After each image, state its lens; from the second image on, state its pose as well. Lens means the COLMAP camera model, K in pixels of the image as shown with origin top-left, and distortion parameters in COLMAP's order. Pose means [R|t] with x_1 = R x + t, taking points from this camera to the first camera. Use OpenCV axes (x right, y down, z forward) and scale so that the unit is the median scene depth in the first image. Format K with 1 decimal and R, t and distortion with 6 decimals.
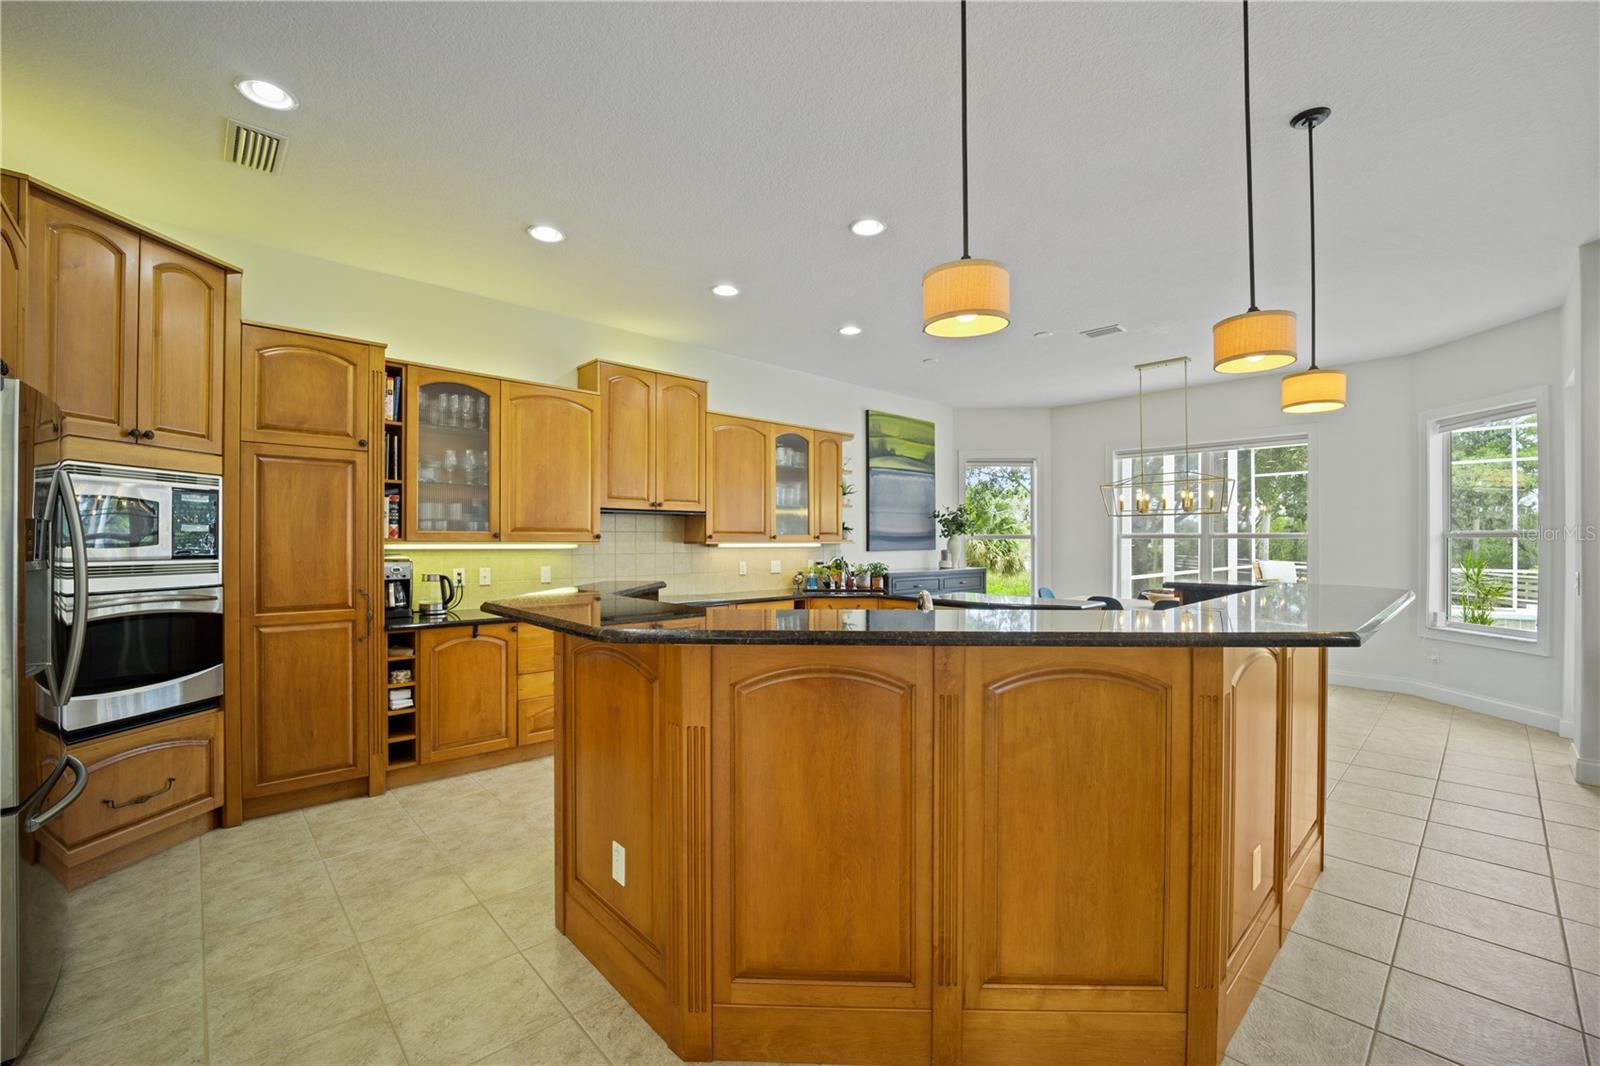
lens RADIAL K [[654.4, 0, 804.7], [0, 654.4, 546.8], [0, 0, 1]] dist [-0.009648, 0.000051]
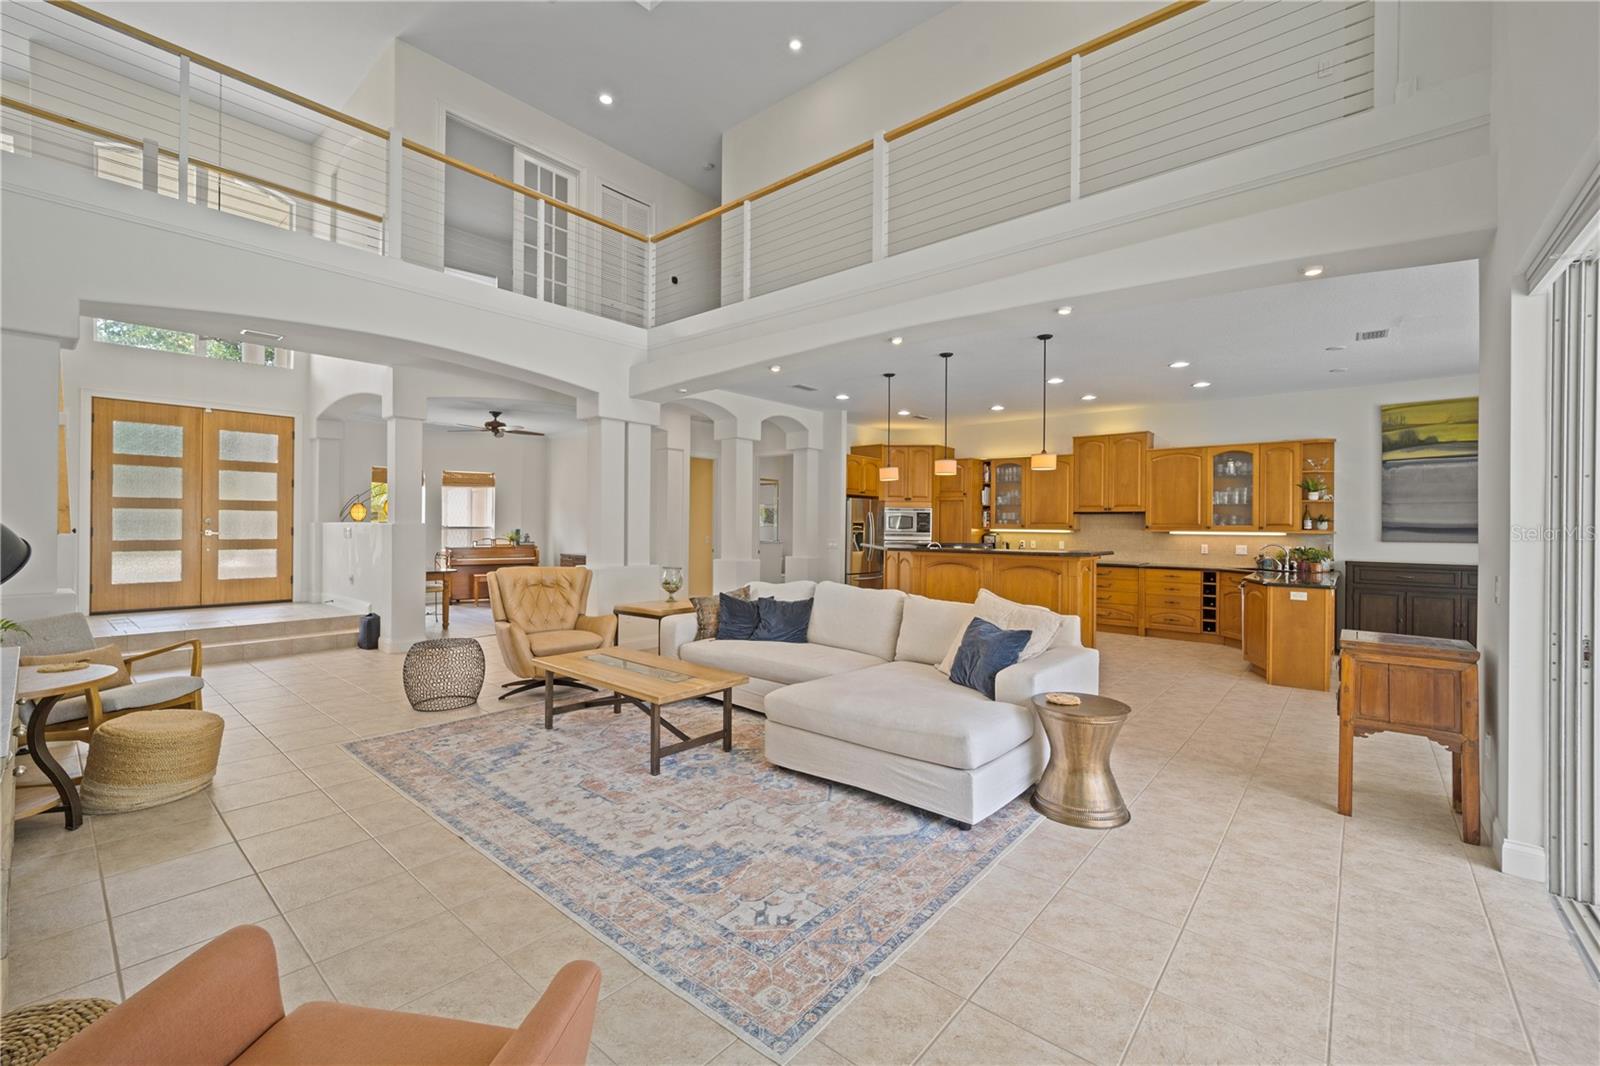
lens RADIAL K [[654.4, 0, 804.3], [0, 654.4, 535.8], [0, 0, 1]] dist [-0.009648, 0.000051]
pose [[0.124683, 0.010747, -0.992138, 0.996676], [-0.022853, 0.999707, 0.007957, 0.009853], [0.991933, 0.021682, 0.124892, -0.034006]]
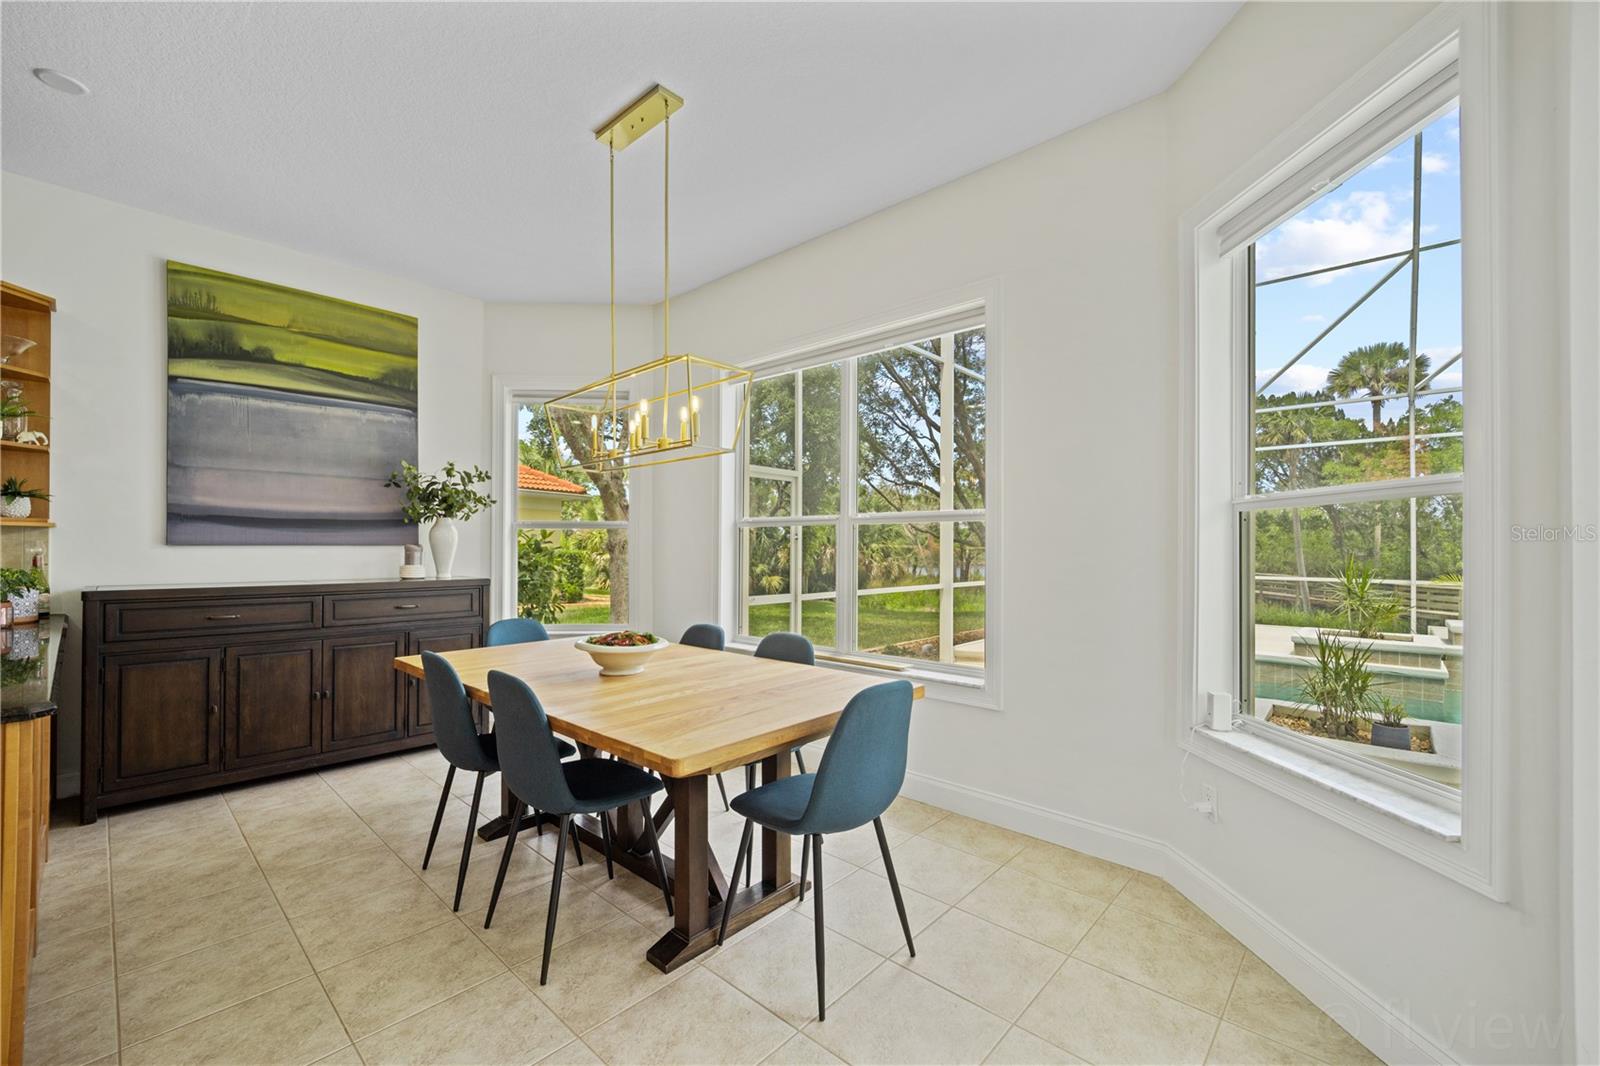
lens RADIAL K [[654.4, 0, 793.1], [0, 654.4, 543.2], [0, 0, 1]] dist [-0.009648, 0.000051]
pose [[0.997876, 0.004816, 0.064959, 0.534427], [-0.003838, 0.999877, -0.015182, 0.010860], [-0.065024, 0.014900, 0.997772, 0.476627]]
